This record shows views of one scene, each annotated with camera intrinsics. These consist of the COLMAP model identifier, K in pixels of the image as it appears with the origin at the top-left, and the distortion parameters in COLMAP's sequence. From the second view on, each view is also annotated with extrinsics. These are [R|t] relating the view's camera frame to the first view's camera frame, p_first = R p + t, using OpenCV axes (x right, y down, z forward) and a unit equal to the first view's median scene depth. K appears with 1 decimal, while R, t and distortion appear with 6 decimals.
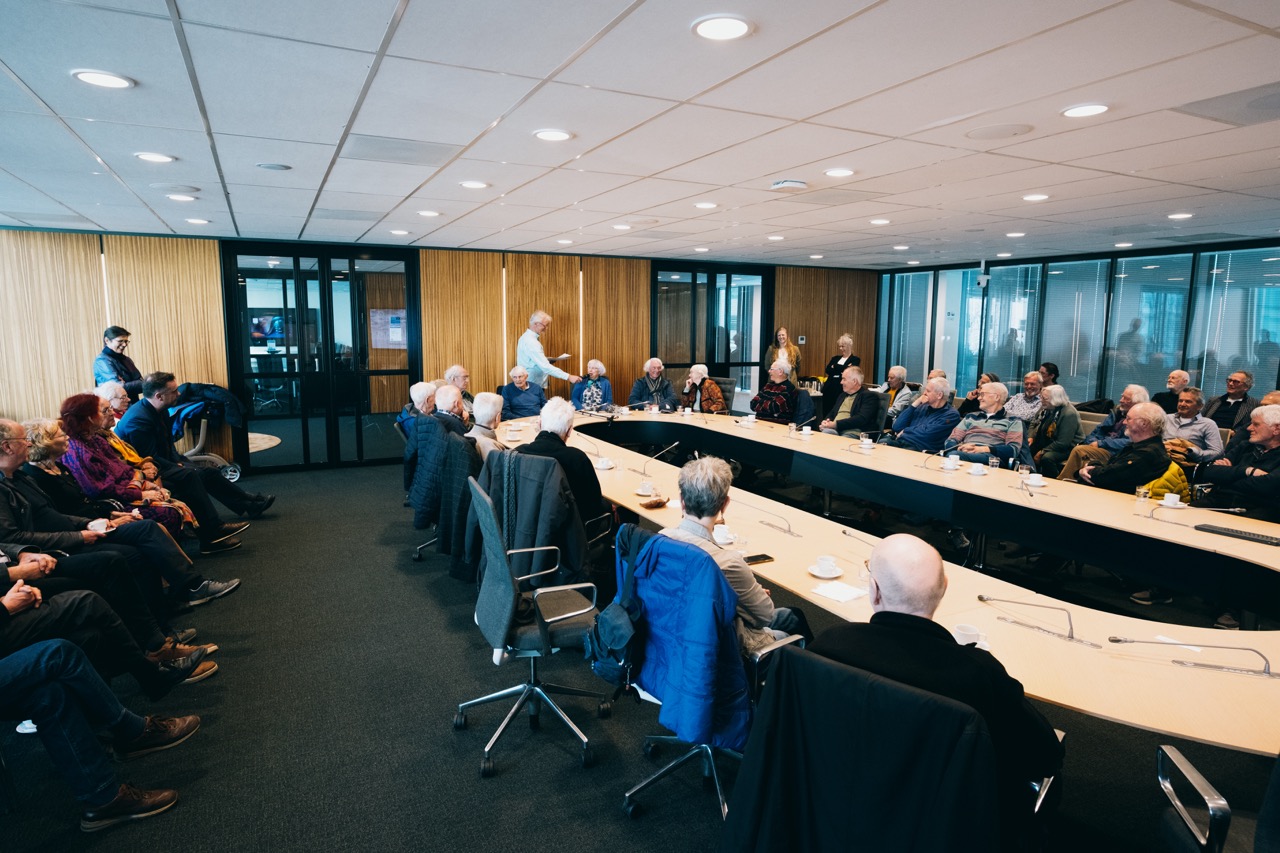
lens RADIAL K [[728.5, 0, 640.0], [0, 728.5, 426.5], [0, 0, 1]] dist [-0.018696, 0.000219]
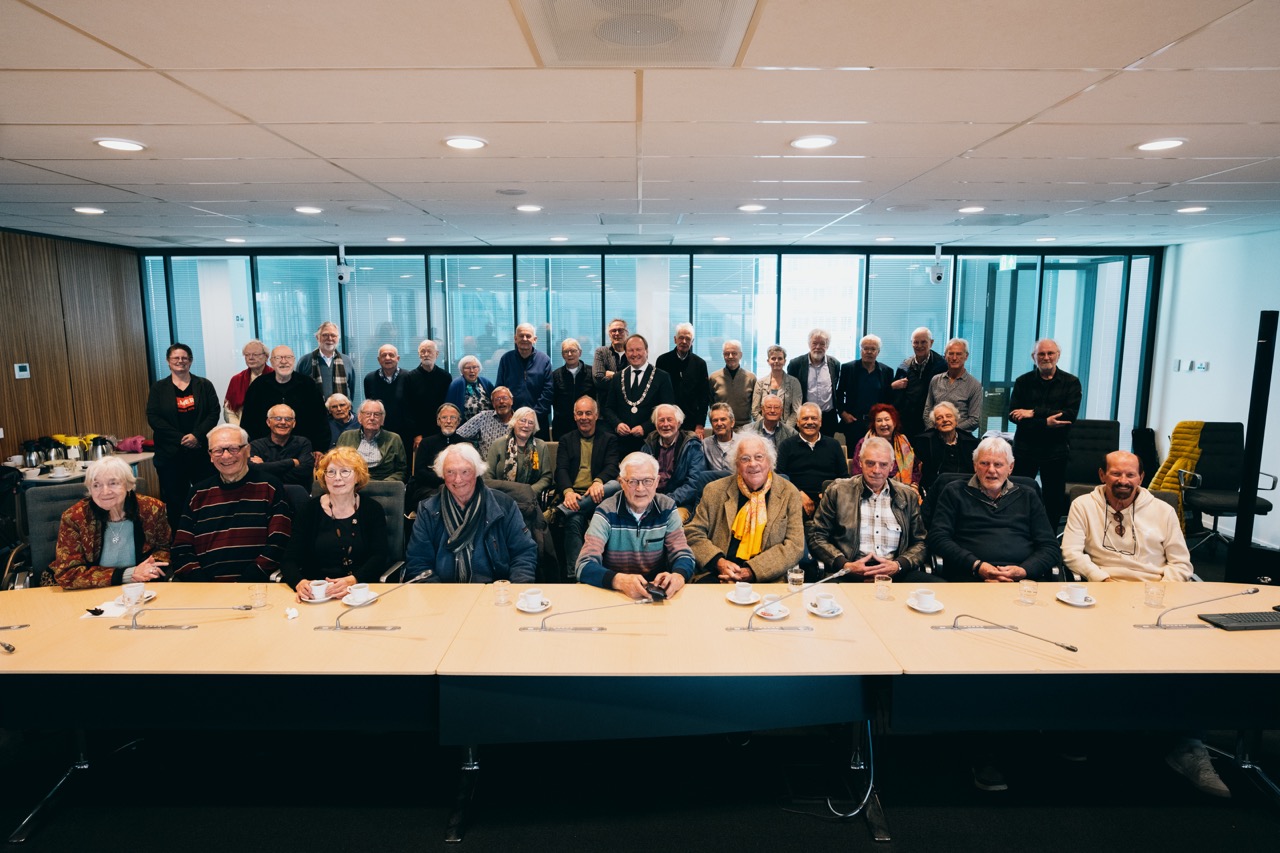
lens RADIAL K [[728.5, 0, 640.0], [0, 728.5, 426.5], [0, 0, 1]] dist [-0.018696, 0.000219]
pose [[0.447886, -0.133047, 0.884136, -0.049045], [0.130877, 0.987971, 0.082372, -0.076988], [-0.884460, 0.078819, 0.459911, 0.444671]]
